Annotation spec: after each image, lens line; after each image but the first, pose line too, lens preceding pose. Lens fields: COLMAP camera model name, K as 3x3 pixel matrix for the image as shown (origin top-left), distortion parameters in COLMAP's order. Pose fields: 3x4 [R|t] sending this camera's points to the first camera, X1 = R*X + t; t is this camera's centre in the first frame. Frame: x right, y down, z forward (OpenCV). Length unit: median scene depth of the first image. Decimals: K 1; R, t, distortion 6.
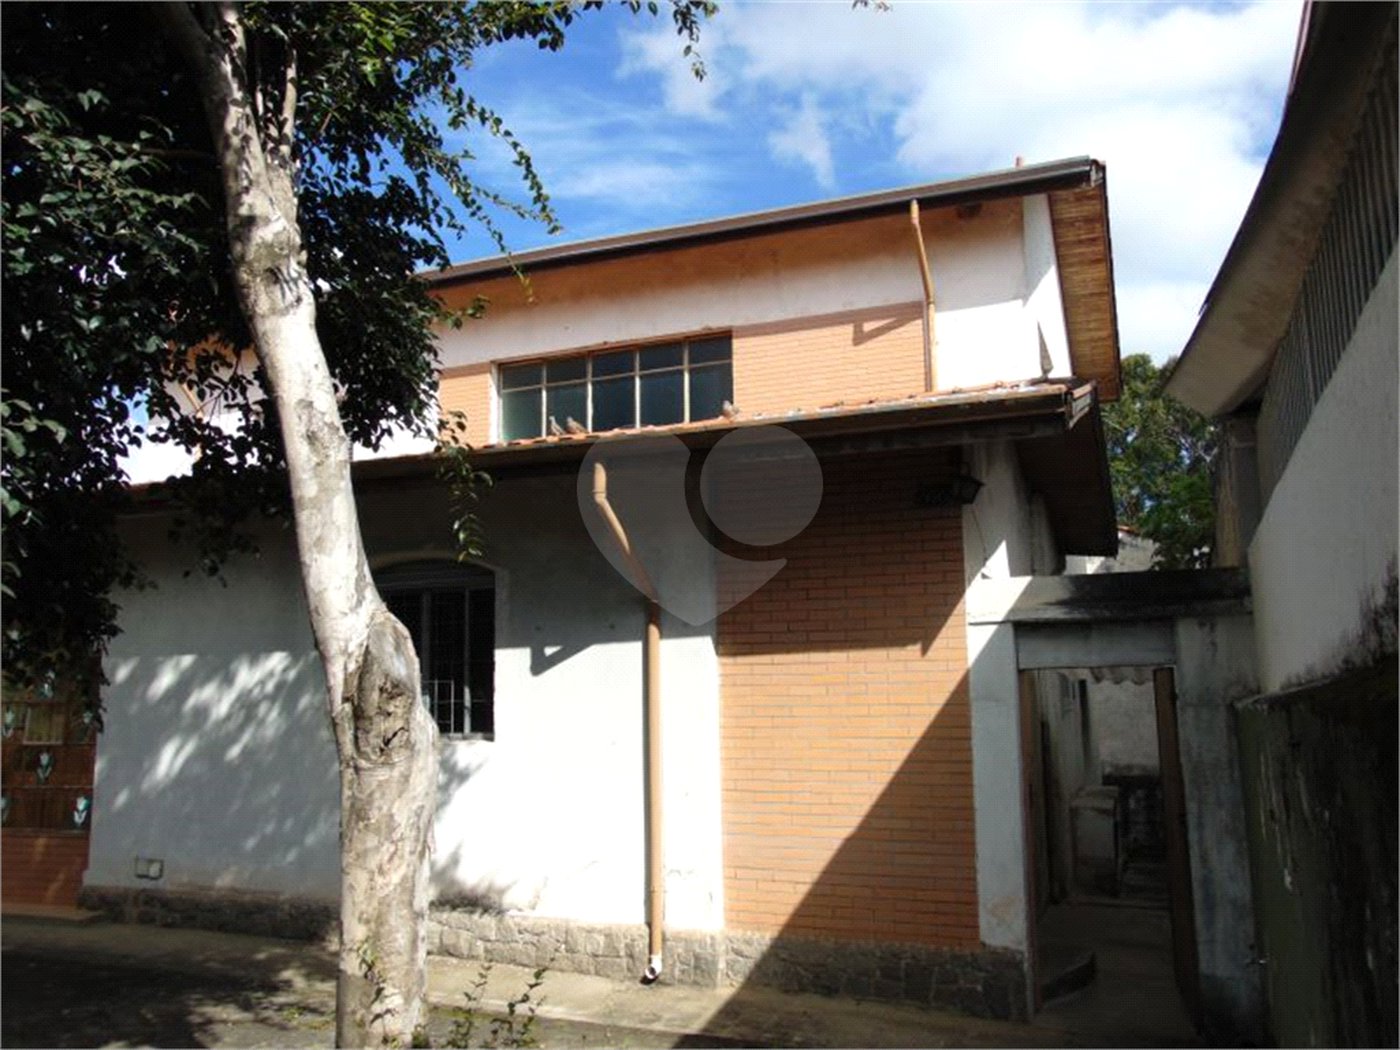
lens RADIAL K [[1111.1, 0, 701.7], [0, 1111.1, 528.1], [0, 0, 1]] dist [0.005227, 0.020269]
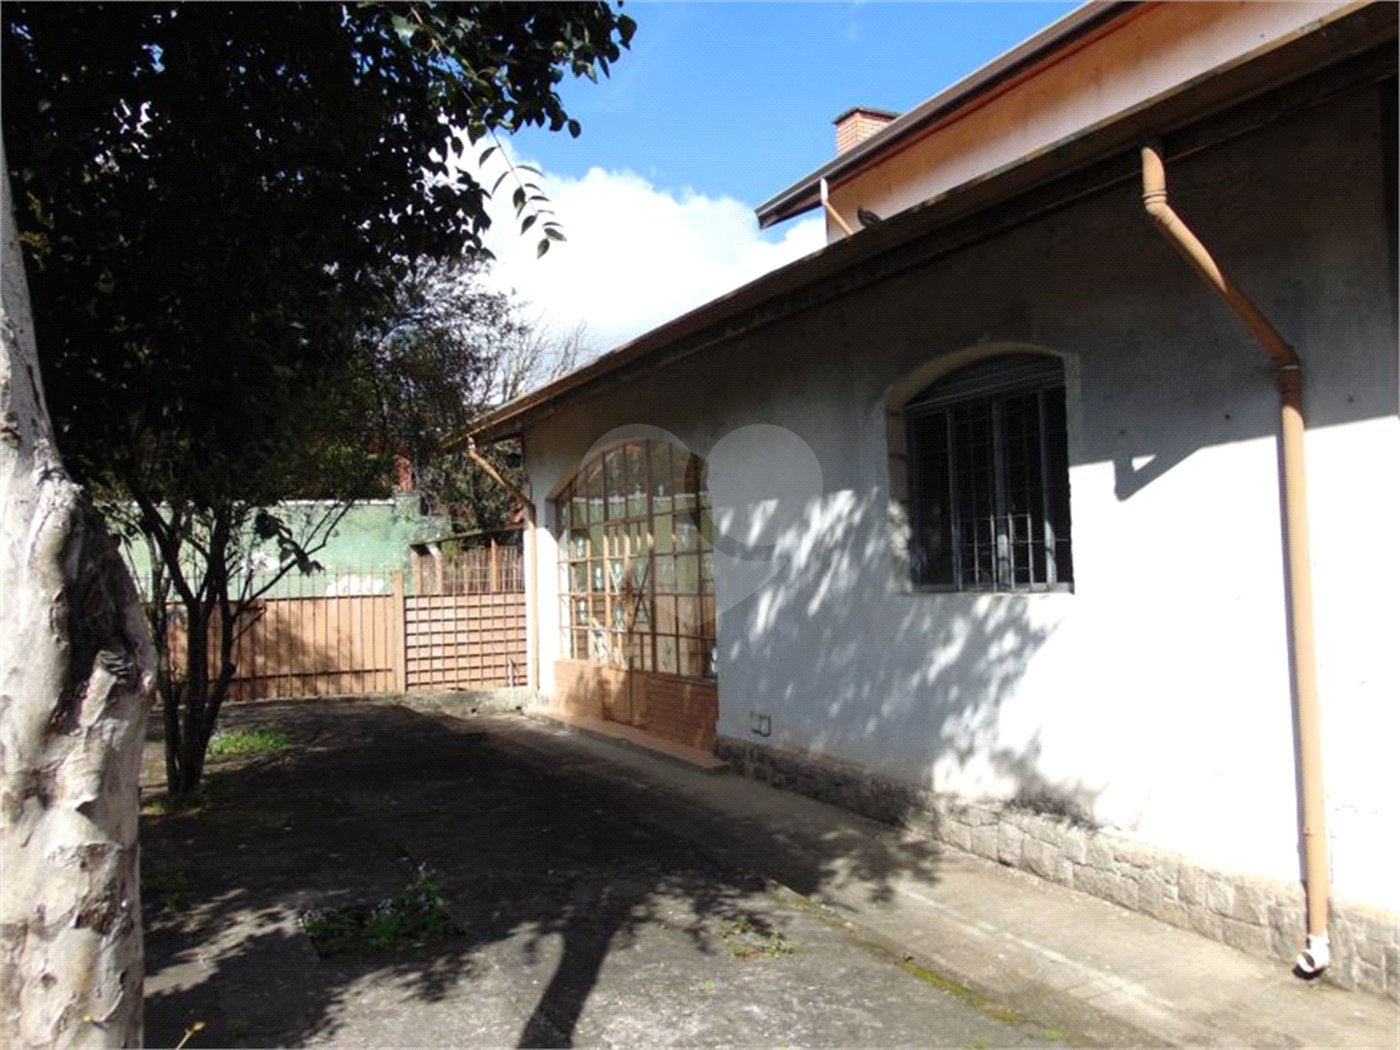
lens RADIAL K [[1111.1, 0, 698.4], [0, 1111.1, 523.1], [0, 0, 1]] dist [0.005227, 0.020269]
pose [[0.768346, -0.041691, -0.638675, 0.090893], [0.122173, 0.989081, 0.082413, 0.058994], [0.628266, -0.141350, 0.765050, 0.311558]]
